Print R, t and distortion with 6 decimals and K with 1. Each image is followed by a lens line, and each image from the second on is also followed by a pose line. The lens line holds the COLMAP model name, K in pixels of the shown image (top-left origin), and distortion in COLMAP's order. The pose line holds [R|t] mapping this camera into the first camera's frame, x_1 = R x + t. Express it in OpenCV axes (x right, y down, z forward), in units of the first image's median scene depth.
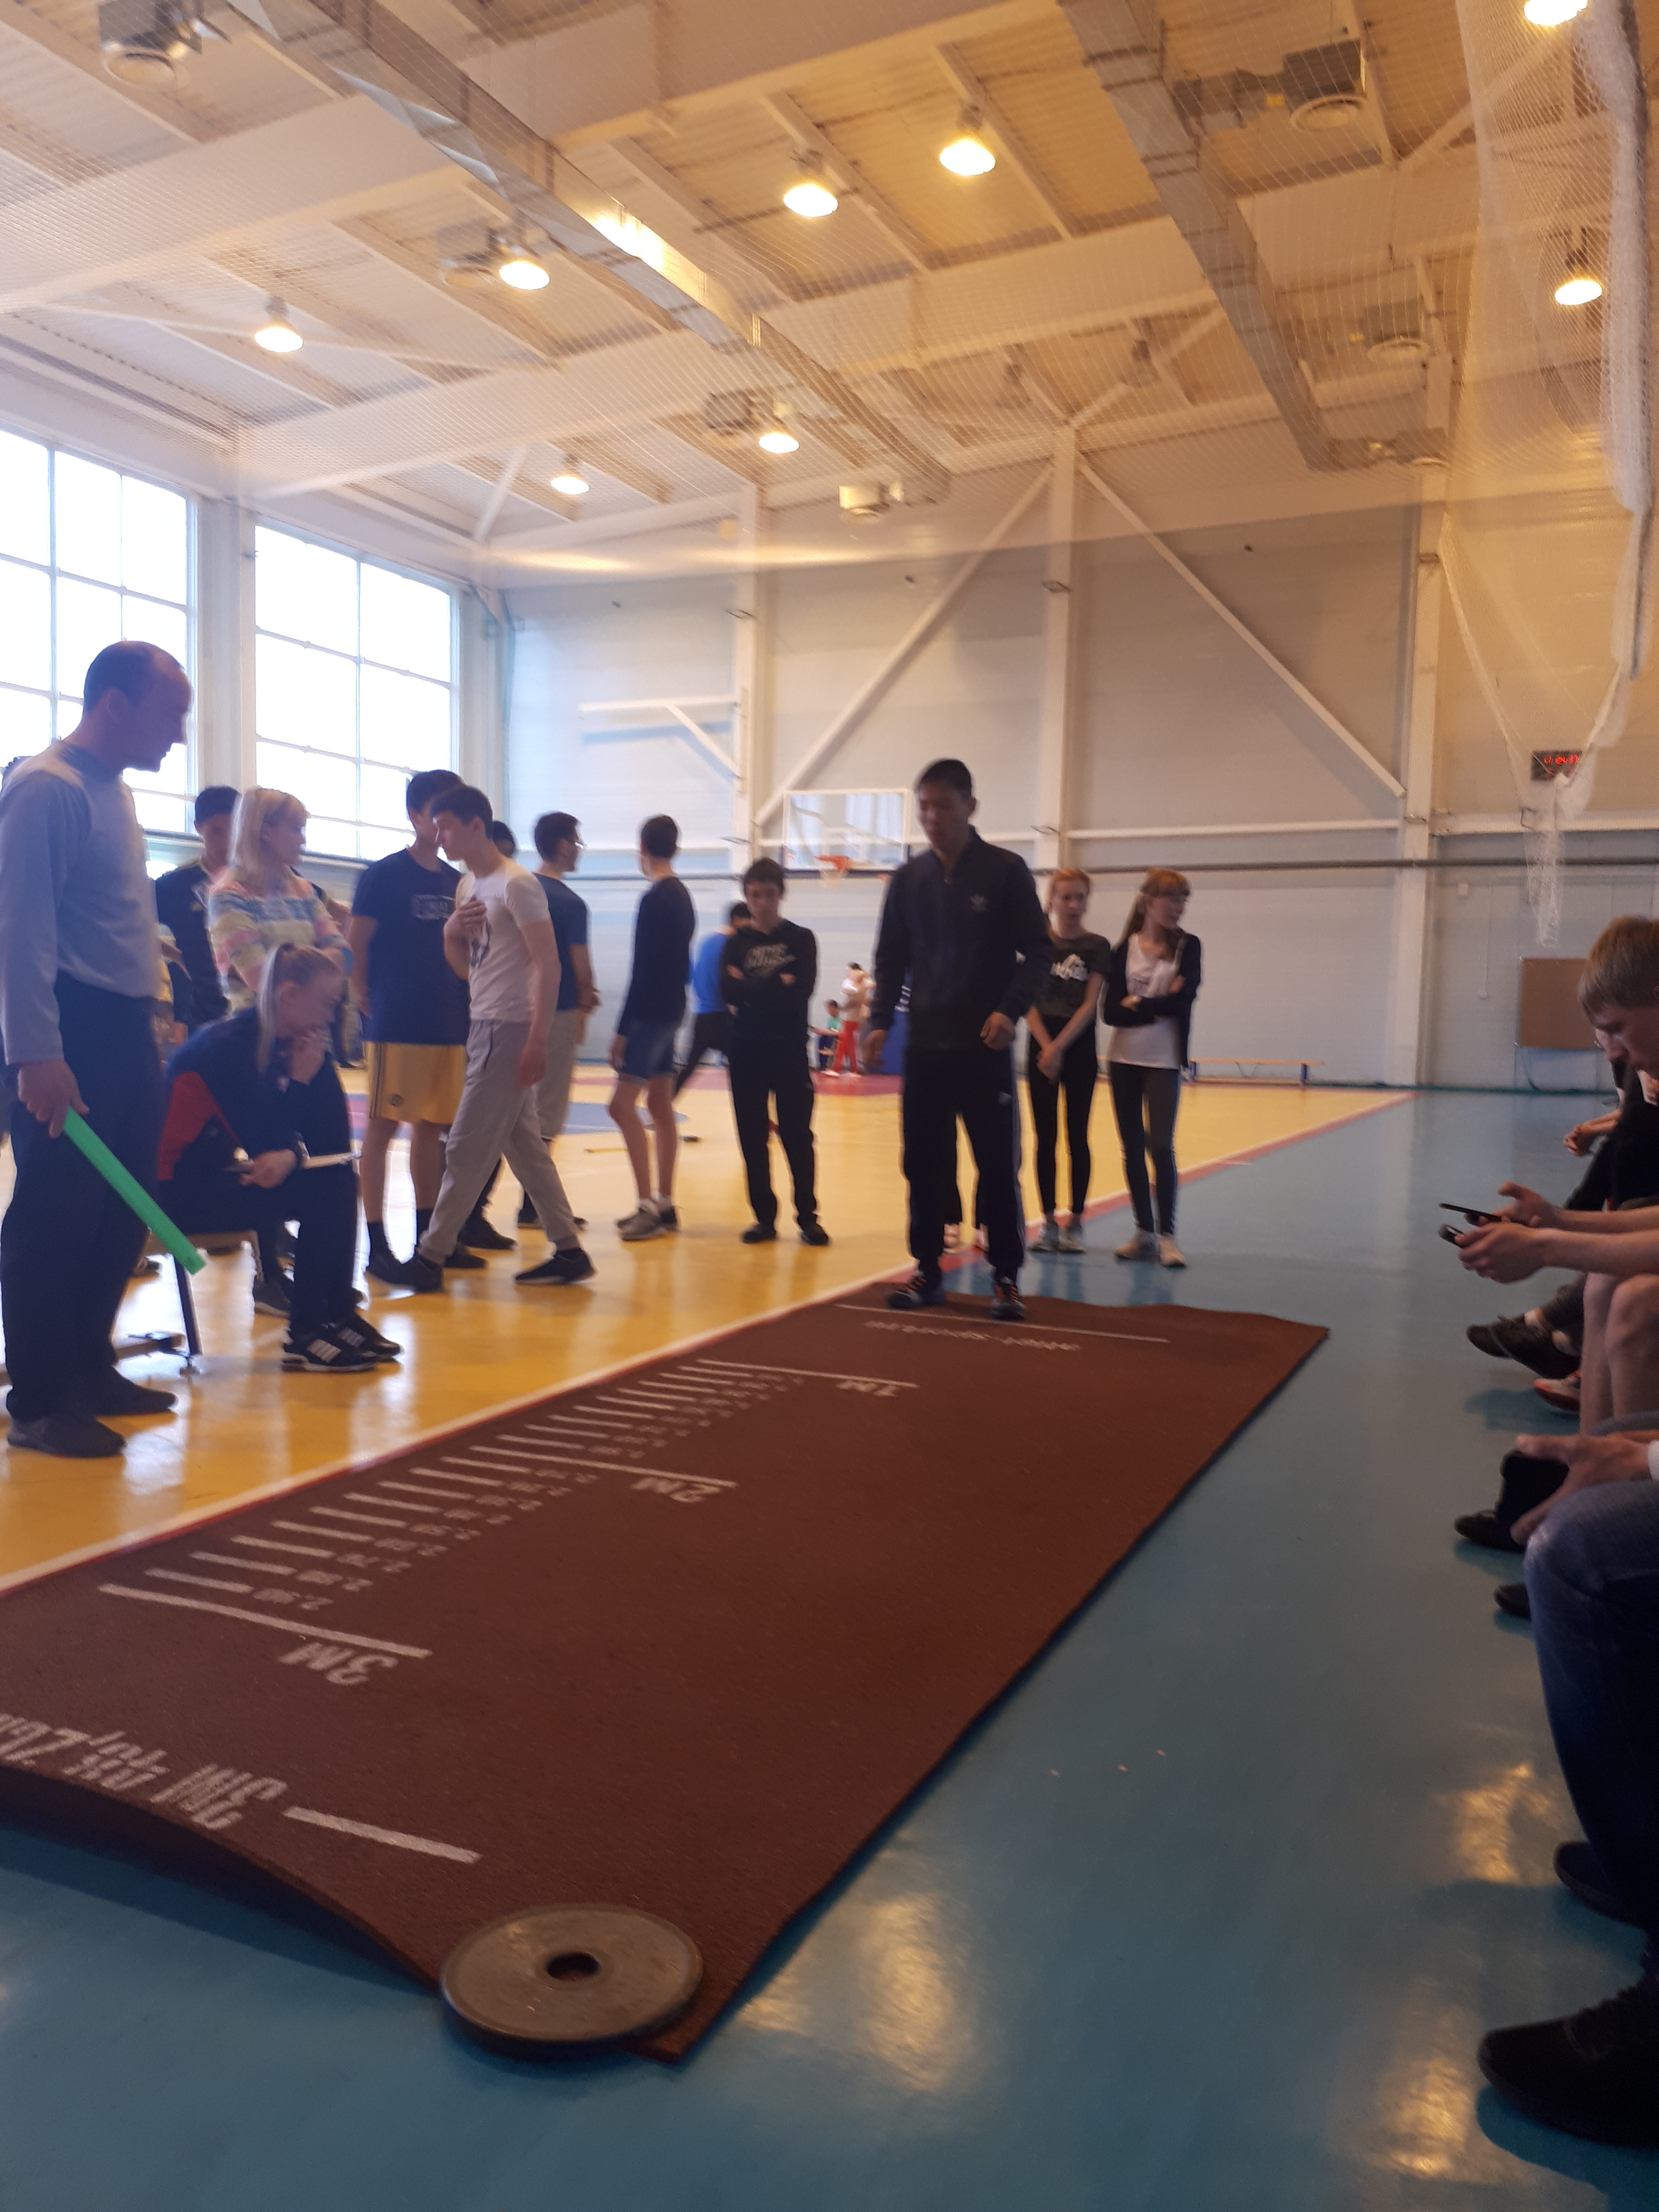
lens RADIAL K [[1704.3, 0, 829.5], [0, 1704.3, 1106.0], [0, 0, 1]] dist [0.099027, -0.177614]
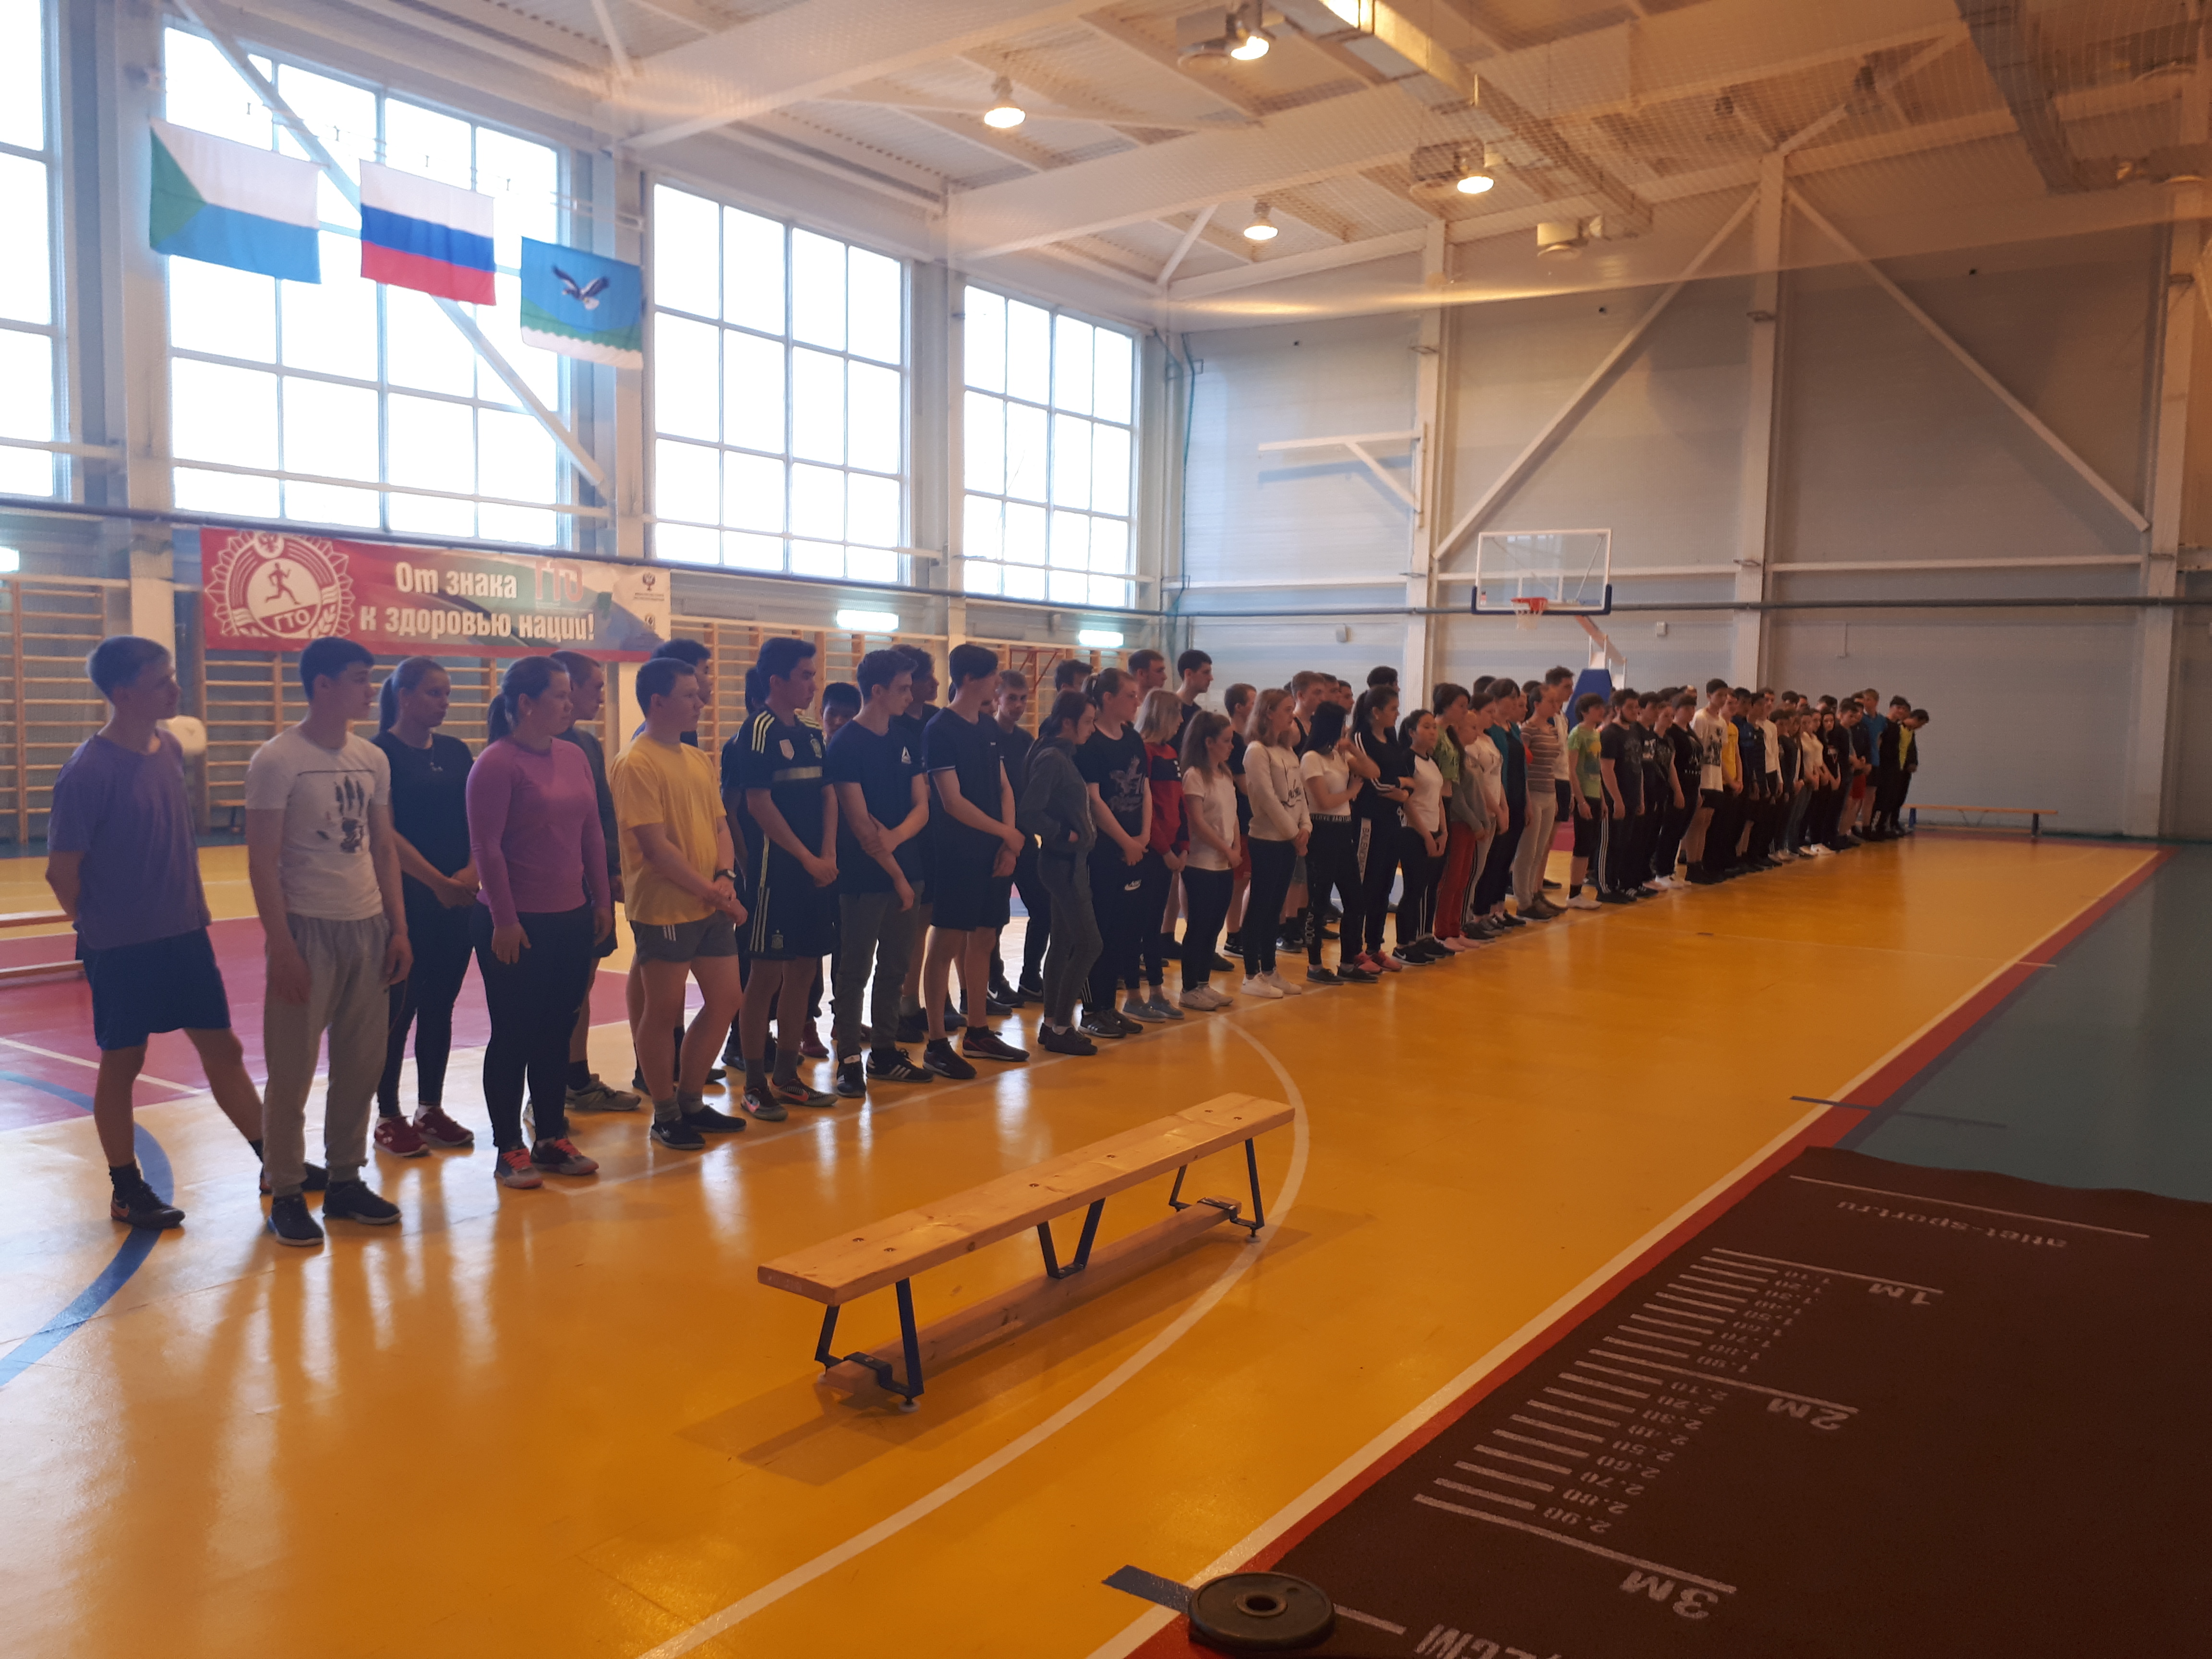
lens RADIAL K [[1738.2, 0, 1200.9], [0, 1738.2, 821.8], [0, 0, 1]] dist [0.044731, -0.027491]
pose [[0.989796, 0.008439, -0.142240, -0.041936], [-0.007637, 0.999952, 0.006184, -0.022540], [0.142285, -0.005035, 0.989813, -0.027981]]
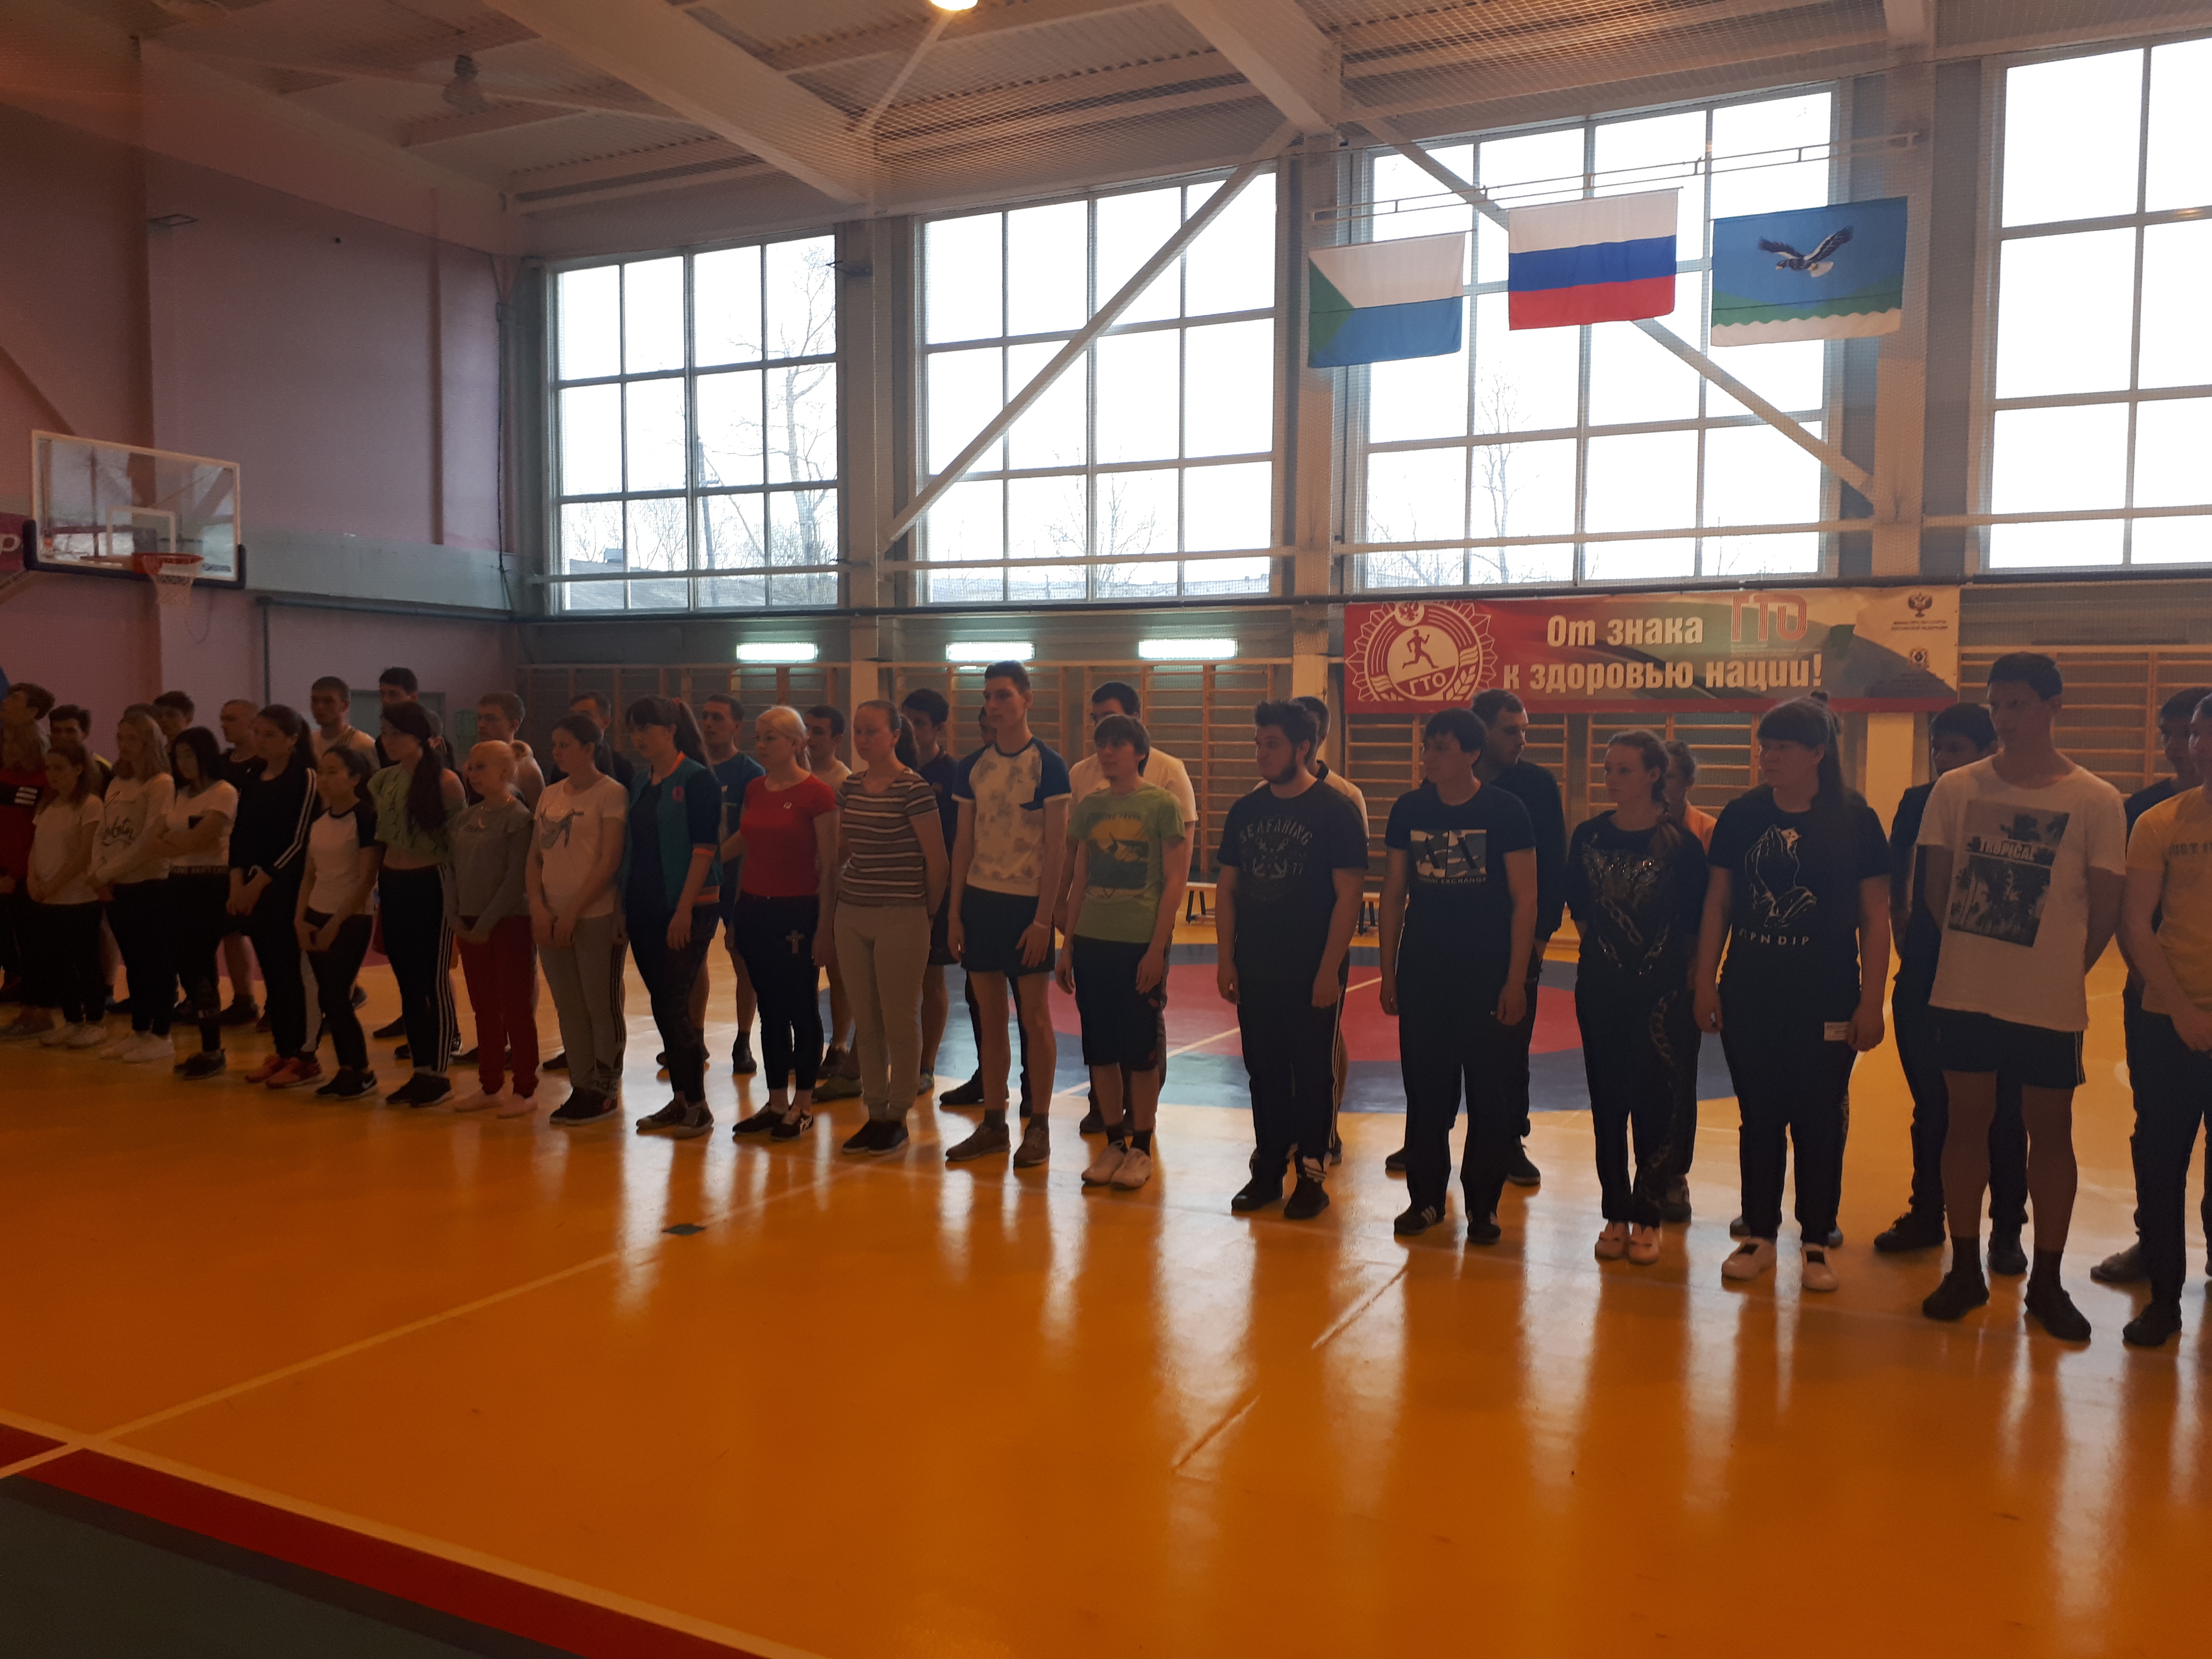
lens RADIAL K [[1704.3, 0, 1106.0], [0, 1704.3, 829.5], [0, 0, 1]] dist [0.099027, -0.177614]
pose [[0.009521, 0.029612, -0.999516, 0.593713], [-0.072269, 0.996968, 0.028848, -0.083416], [0.997340, 0.071959, 0.011632, 1.259302]]
